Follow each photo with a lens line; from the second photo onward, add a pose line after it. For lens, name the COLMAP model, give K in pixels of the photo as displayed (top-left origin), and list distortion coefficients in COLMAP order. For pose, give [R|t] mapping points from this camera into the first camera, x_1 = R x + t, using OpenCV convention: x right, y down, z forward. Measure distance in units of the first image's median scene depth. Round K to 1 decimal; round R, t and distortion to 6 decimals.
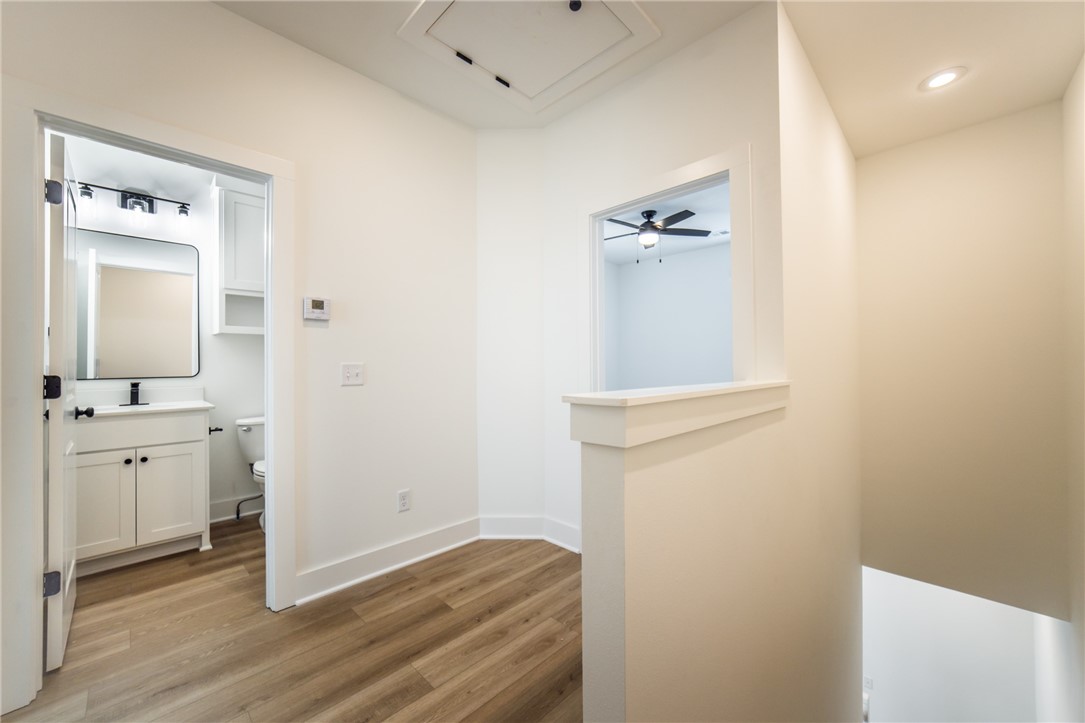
lens RADIAL K [[417.0, 0, 540.5], [0, 417.0, 361.9], [0, 0, 1]] dist [-0.007773, 0.001931]
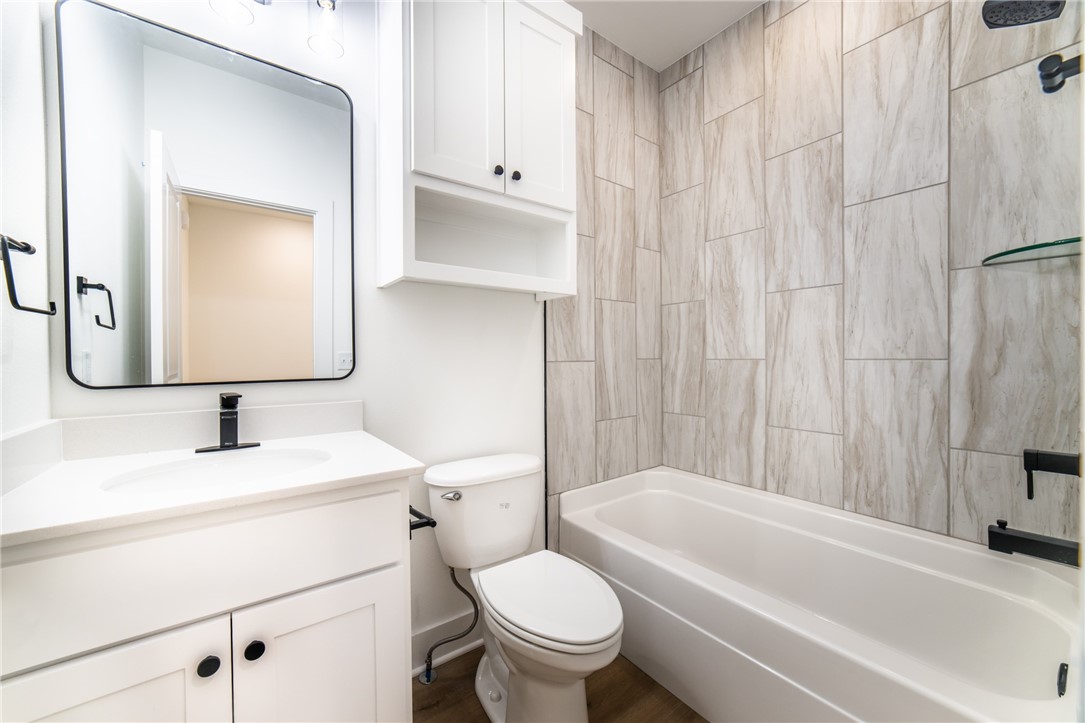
lens RADIAL K [[417.0, 0, 540.4], [0, 417.0, 367.4], [0, 0, 1]] dist [-0.007773, 0.001931]
pose [[0.989237, -0.007054, -0.146150, -0.614799], [0.008116, 0.999945, 0.006672, 0.023026], [0.146095, -0.007786, 0.989240, 0.639270]]
